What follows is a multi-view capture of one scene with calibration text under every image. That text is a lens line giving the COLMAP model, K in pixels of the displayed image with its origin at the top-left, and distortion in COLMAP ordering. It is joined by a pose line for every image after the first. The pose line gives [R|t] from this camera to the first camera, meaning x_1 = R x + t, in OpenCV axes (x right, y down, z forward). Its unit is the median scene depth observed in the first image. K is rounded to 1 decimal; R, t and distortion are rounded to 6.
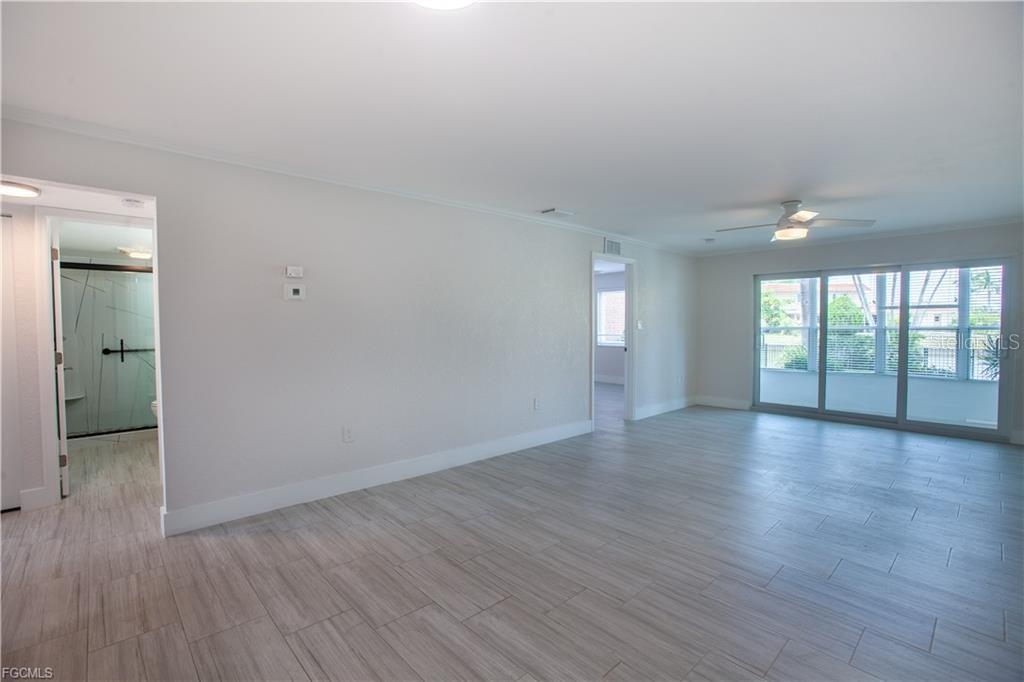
lens RADIAL K [[463.9, 0, 504.2], [0, 463.9, 338.7], [0, 0, 1]] dist [-0.031888, 0.000792]
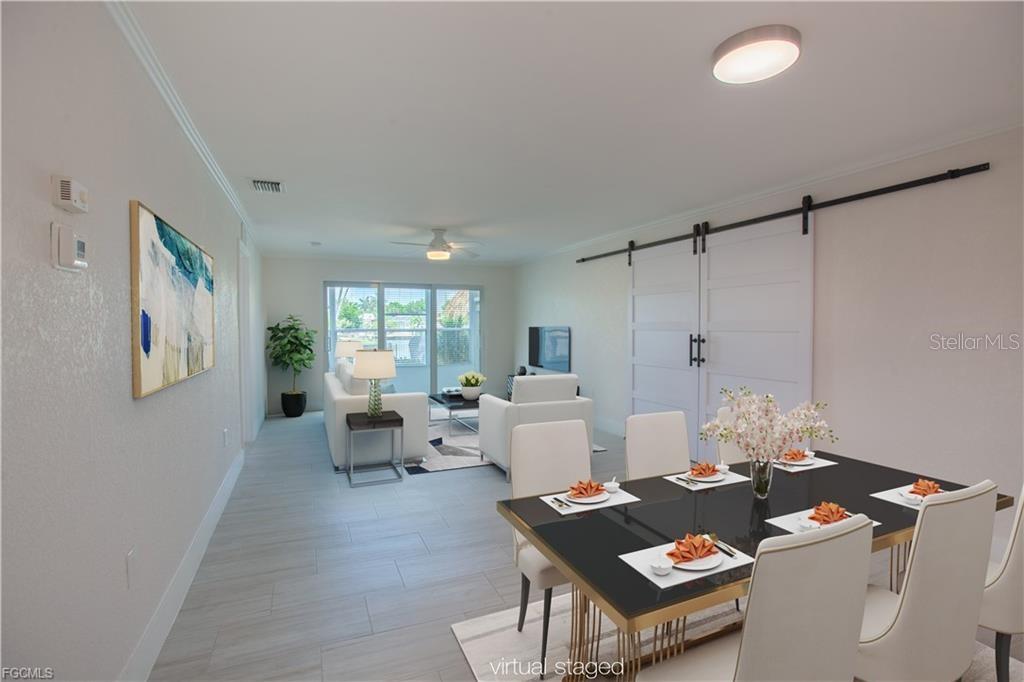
lens RADIAL K [[463.9, 0, 504.2], [0, 463.9, 338.7], [0, 0, 1]] dist [-0.031888, 0.000792]
pose [[0.338531, -0.022016, 0.940698, -0.605357], [0.030278, 0.999463, 0.012495, -0.013615], [-0.940468, 0.024253, 0.339016, 0.474075]]
